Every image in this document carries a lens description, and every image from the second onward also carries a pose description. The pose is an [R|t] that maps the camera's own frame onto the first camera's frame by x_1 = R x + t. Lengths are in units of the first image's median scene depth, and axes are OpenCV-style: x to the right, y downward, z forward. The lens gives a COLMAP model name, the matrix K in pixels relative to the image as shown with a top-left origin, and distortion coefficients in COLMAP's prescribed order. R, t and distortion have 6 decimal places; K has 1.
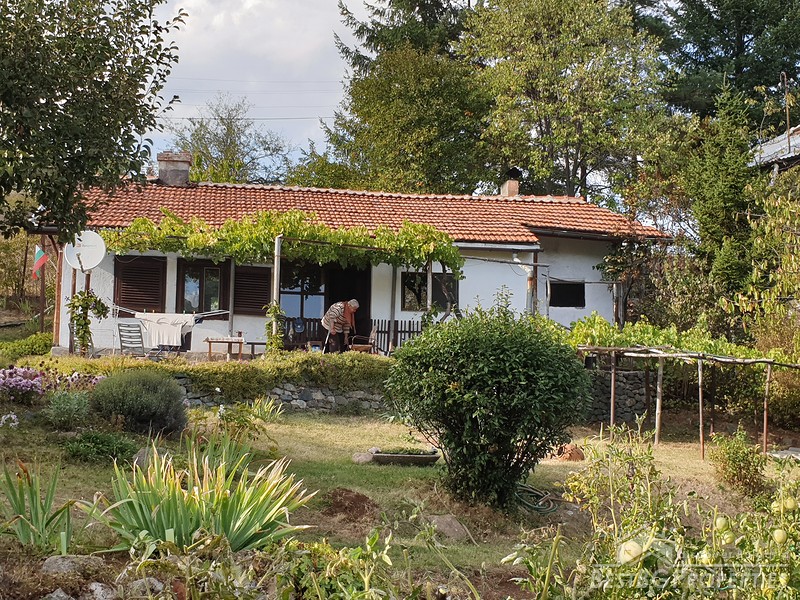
lens RADIAL K [[1108.1, 0, 401.2], [0, 1108.1, 310.0], [0, 0, 1]] dist [0.285271, -1.145272]
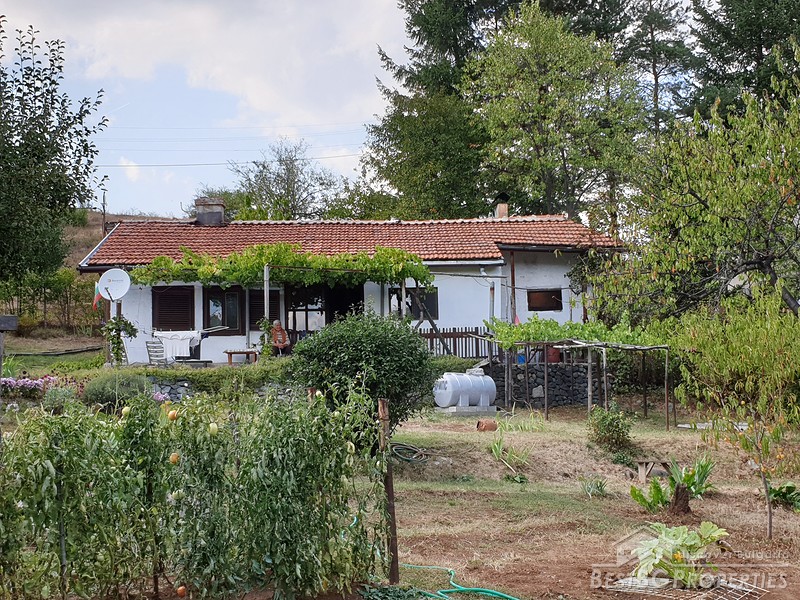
lens RADIAL K [[1109.6, 0, 417.4], [0, 1109.6, 311.6], [0, 0, 1]] dist [0.239874, -0.029814]
pose [[0.993220, -0.048245, -0.105767, 0.157879], [0.046791, 0.998774, -0.016186, 0.011754], [0.106418, 0.011127, 0.994259, -0.185087]]
